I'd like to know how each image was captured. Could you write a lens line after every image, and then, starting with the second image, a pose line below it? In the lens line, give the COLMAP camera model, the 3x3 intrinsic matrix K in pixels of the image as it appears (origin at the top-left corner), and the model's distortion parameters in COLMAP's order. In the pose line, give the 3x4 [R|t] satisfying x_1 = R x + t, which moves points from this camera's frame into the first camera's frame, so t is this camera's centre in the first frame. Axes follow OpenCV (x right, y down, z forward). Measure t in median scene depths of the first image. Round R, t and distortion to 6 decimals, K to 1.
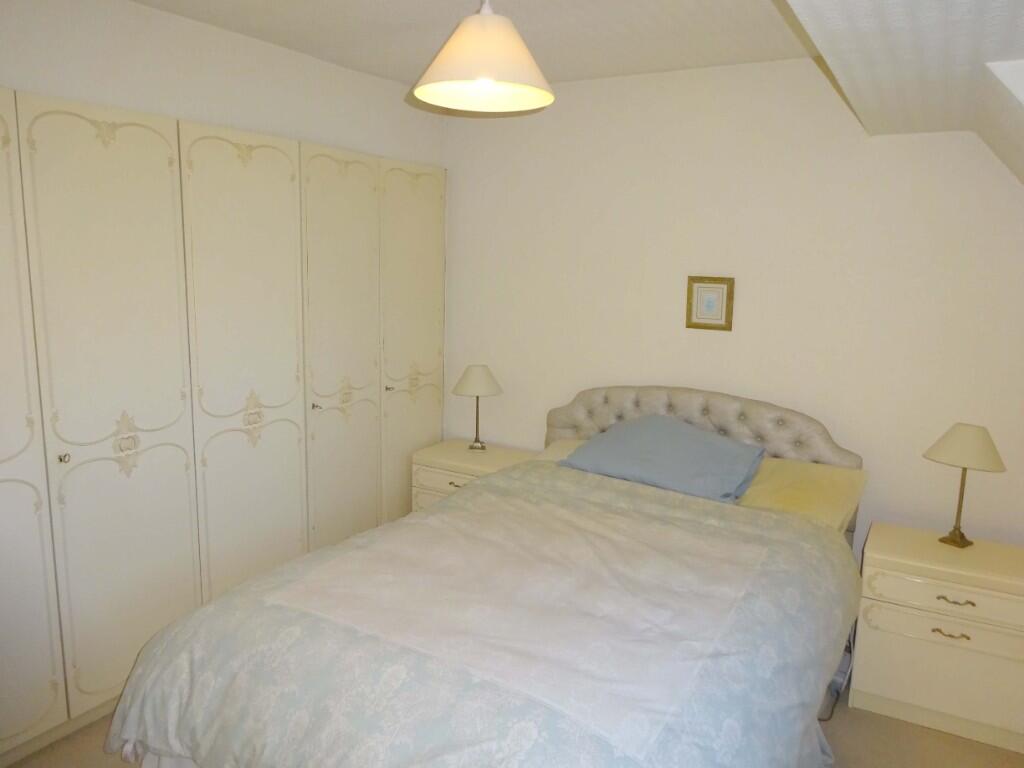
lens RADIAL K [[756.1, 0, 512.0], [0, 756.1, 380.1], [0, 0, 1]] dist [0.001547, -0.002290]
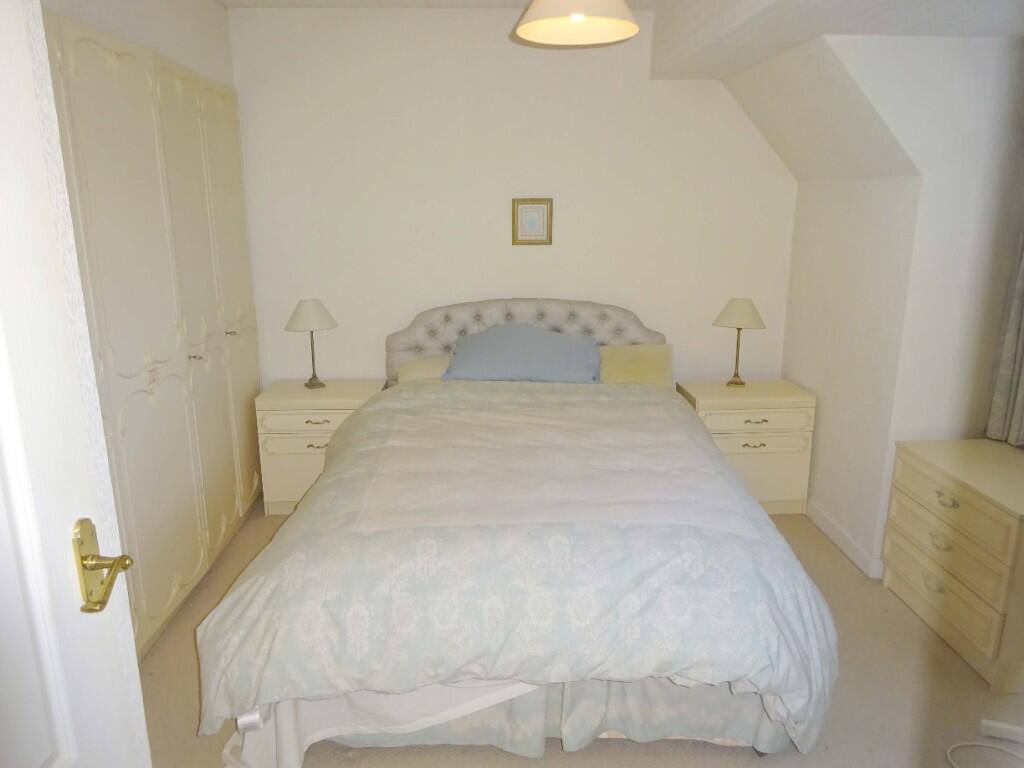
lens RADIAL K [[756.1, 0, 512.7], [0, 756.1, 386.6], [0, 0, 1]] dist [0.001547, -0.002290]
pose [[0.838231, -0.159552, 0.521451, -0.411187], [0.112327, 0.986251, 0.121205, 0.002573], [-0.533621, -0.043024, 0.844629, 0.035969]]
